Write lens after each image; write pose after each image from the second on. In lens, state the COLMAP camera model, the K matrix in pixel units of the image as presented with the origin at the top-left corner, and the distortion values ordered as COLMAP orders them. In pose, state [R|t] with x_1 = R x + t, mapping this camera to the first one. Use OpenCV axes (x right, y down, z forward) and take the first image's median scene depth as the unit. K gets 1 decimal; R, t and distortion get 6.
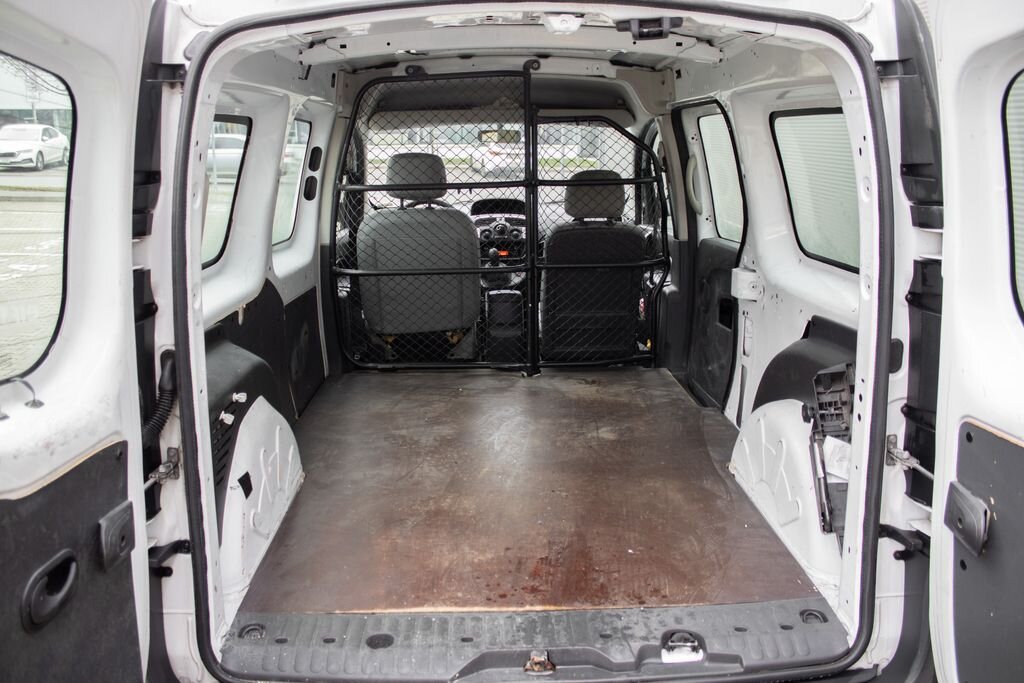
lens RADIAL K [[908.1, 0, 514.9], [0, 908.1, 338.2], [0, 0, 1]] dist [-0.115216, 0.027082]
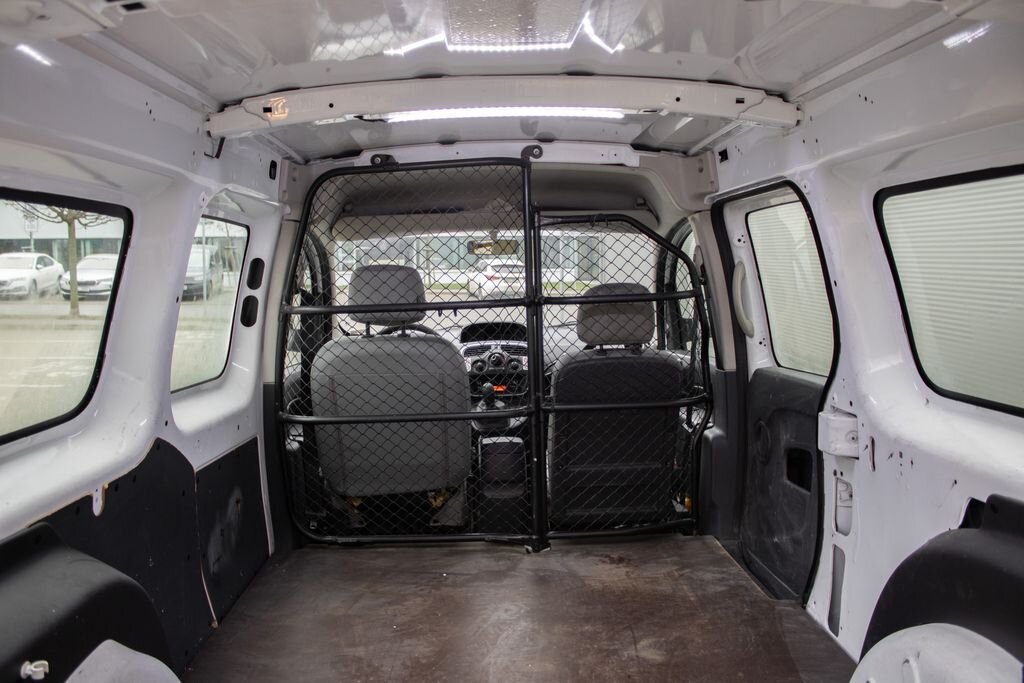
lens RADIAL K [[908.1, 0, 507.6], [0, 908.1, 339.9], [0, 0, 1]] dist [-0.115216, 0.027082]
pose [[0.999860, -0.015570, -0.006115, -0.000161], [0.014606, 0.990802, -0.134532, -0.035517], [0.008154, 0.134424, 0.990890, 0.242243]]
